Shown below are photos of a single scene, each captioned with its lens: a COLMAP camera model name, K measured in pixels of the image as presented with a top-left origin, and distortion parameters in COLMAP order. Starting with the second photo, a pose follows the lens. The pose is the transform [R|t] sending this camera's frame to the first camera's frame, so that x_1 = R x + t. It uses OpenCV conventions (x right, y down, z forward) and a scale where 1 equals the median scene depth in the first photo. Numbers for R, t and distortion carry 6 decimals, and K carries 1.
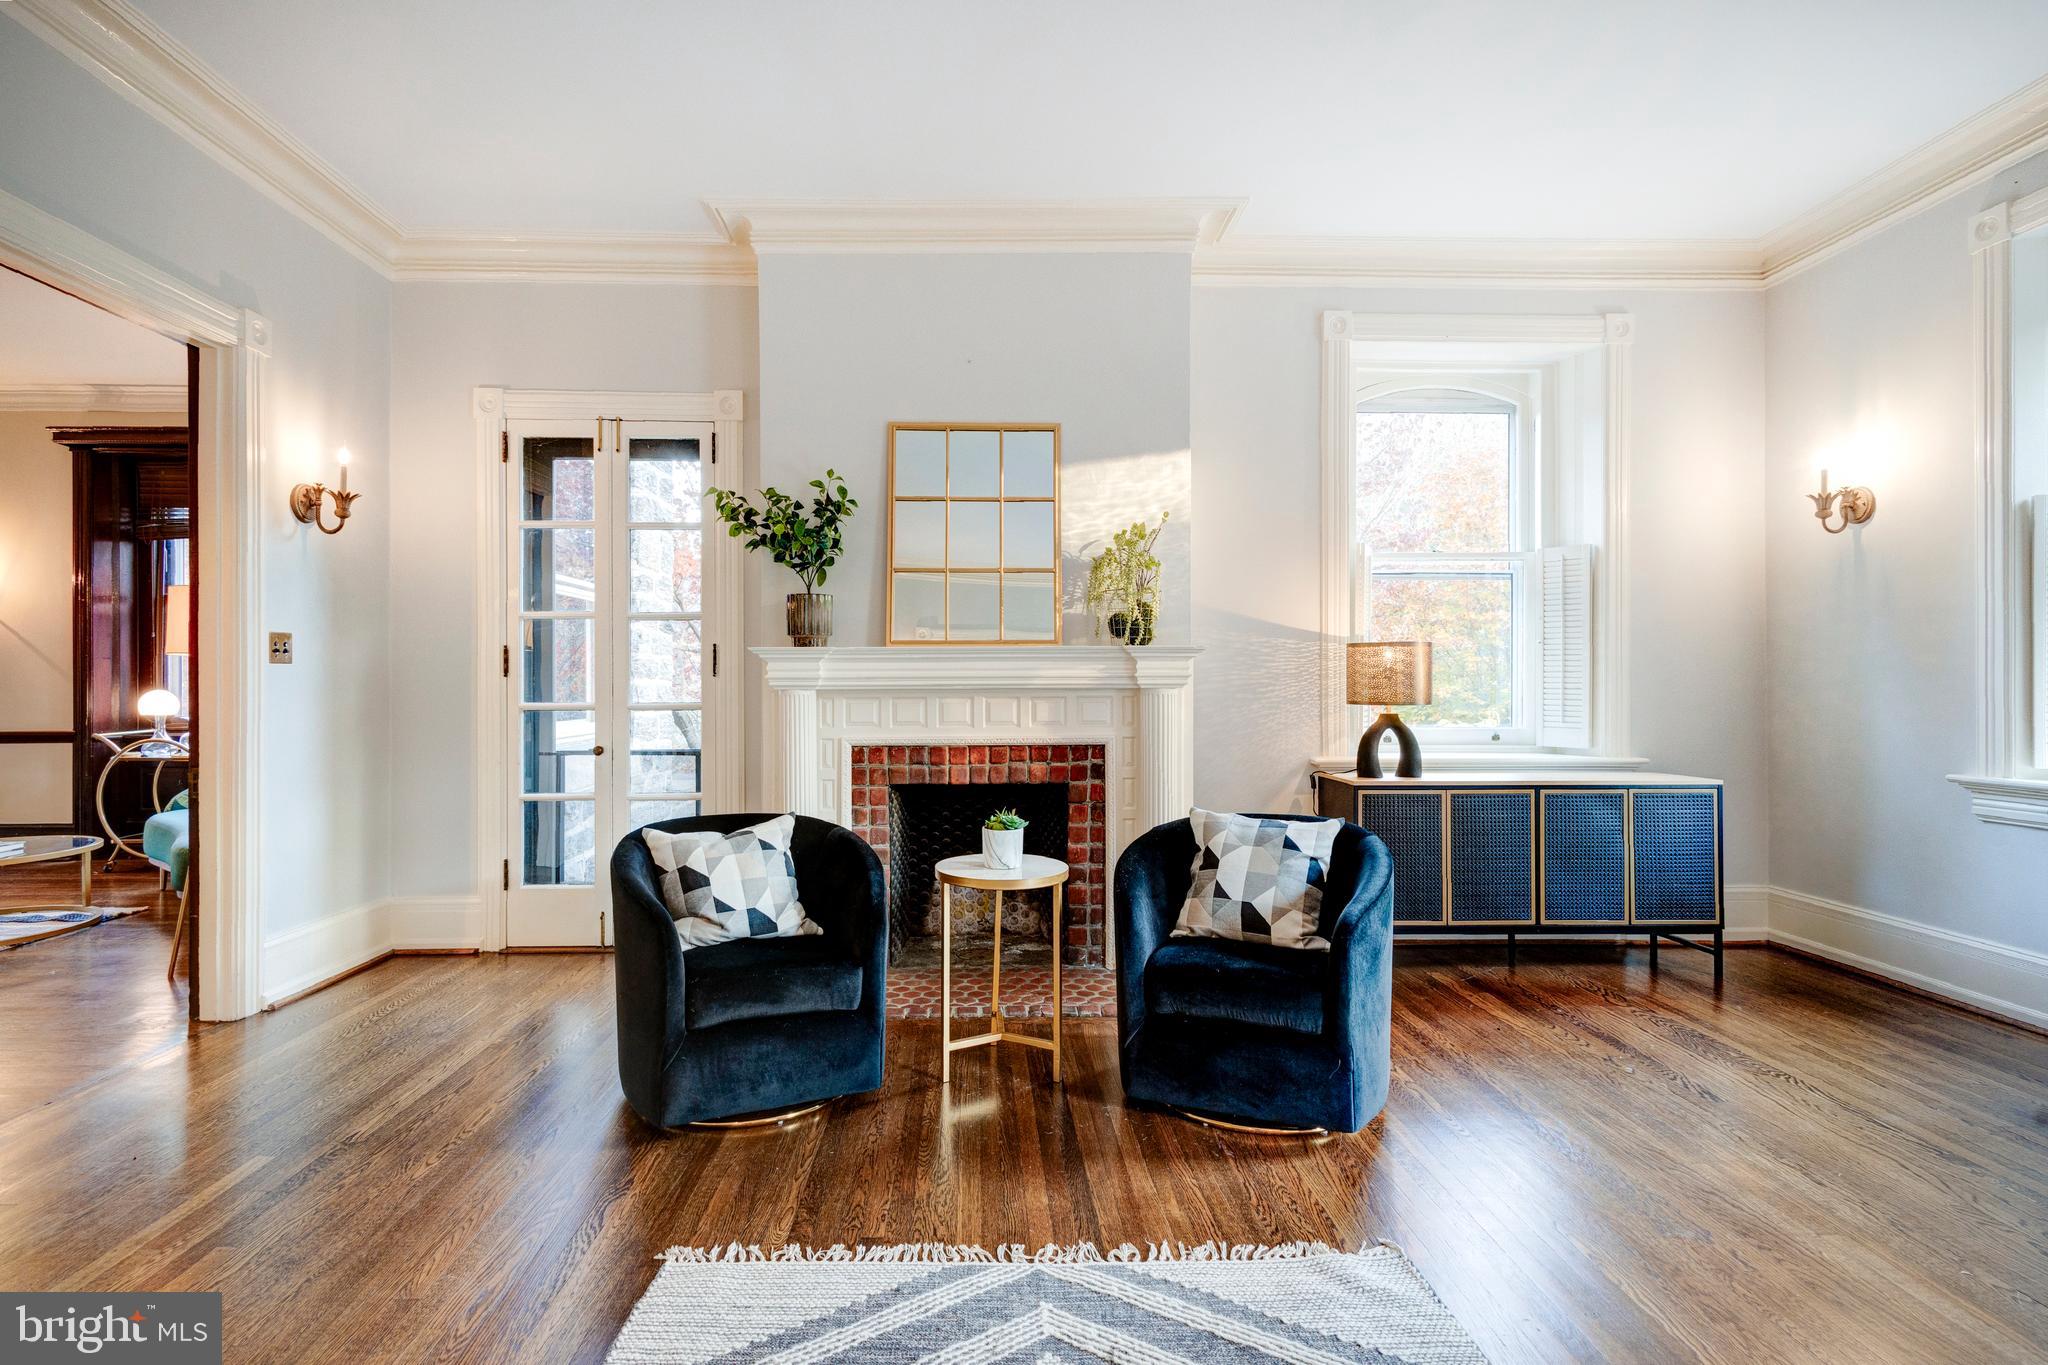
lens RADIAL K [[979.6, 0, 1017.4], [0, 979.6, 677.0], [0, 0, 1]] dist [0.011441, -0.000271]
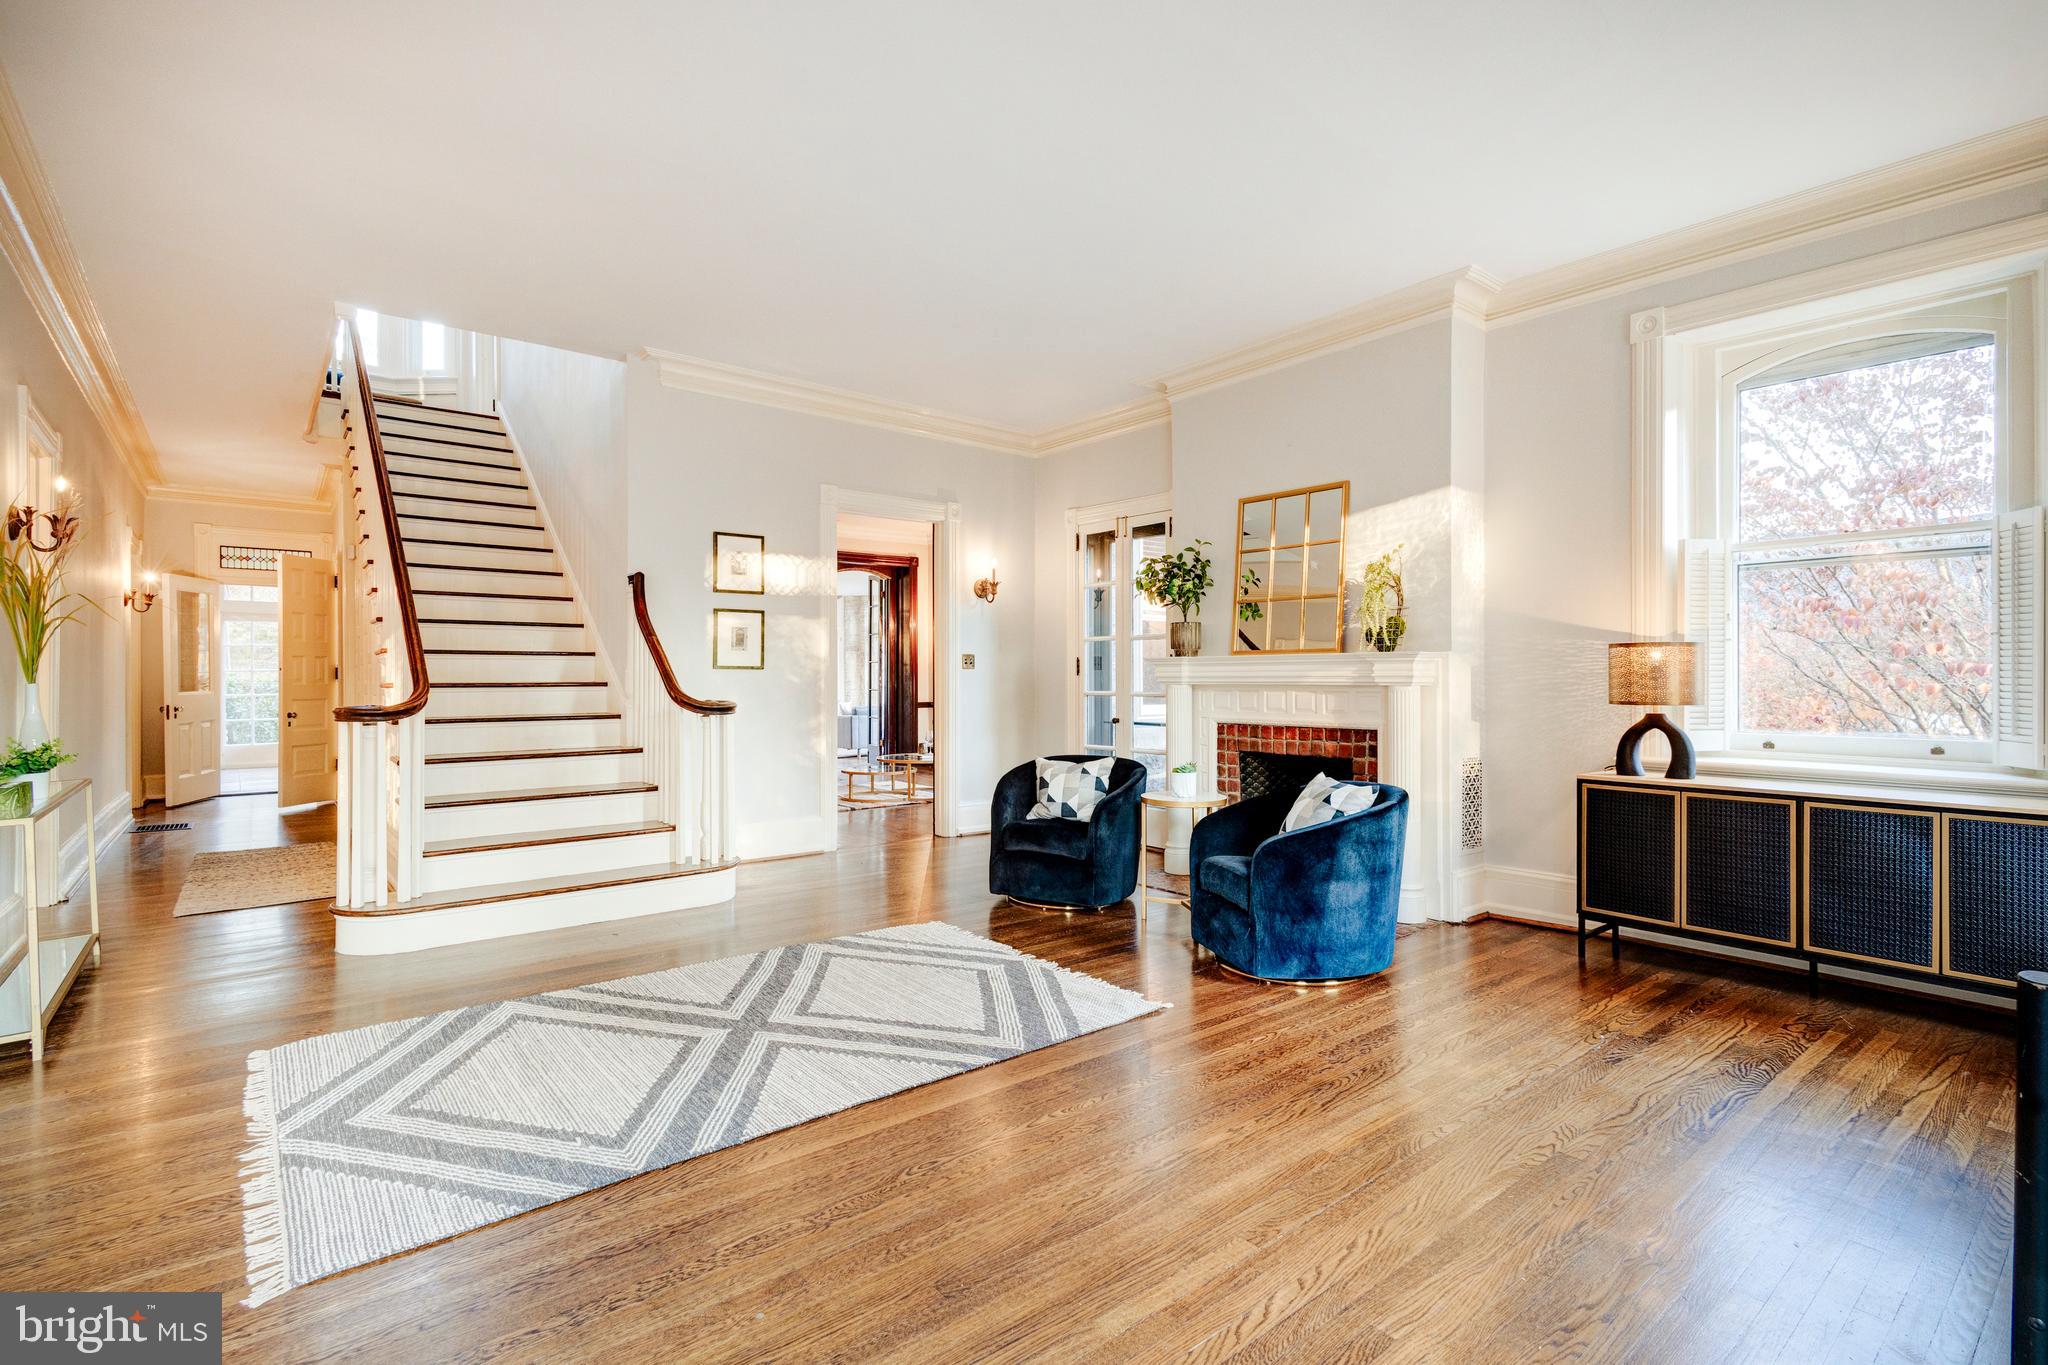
lens RADIAL K [[979.6, 0, 1017.4], [0, 979.6, 677.0], [0, 0, 1]] dist [0.011441, -0.000271]
pose [[0.607220, 0.003117, -0.794528, 0.815458], [0.001803, 0.999984, 0.005301, -0.006953], [0.794532, -0.004652, 0.607205, -0.133804]]
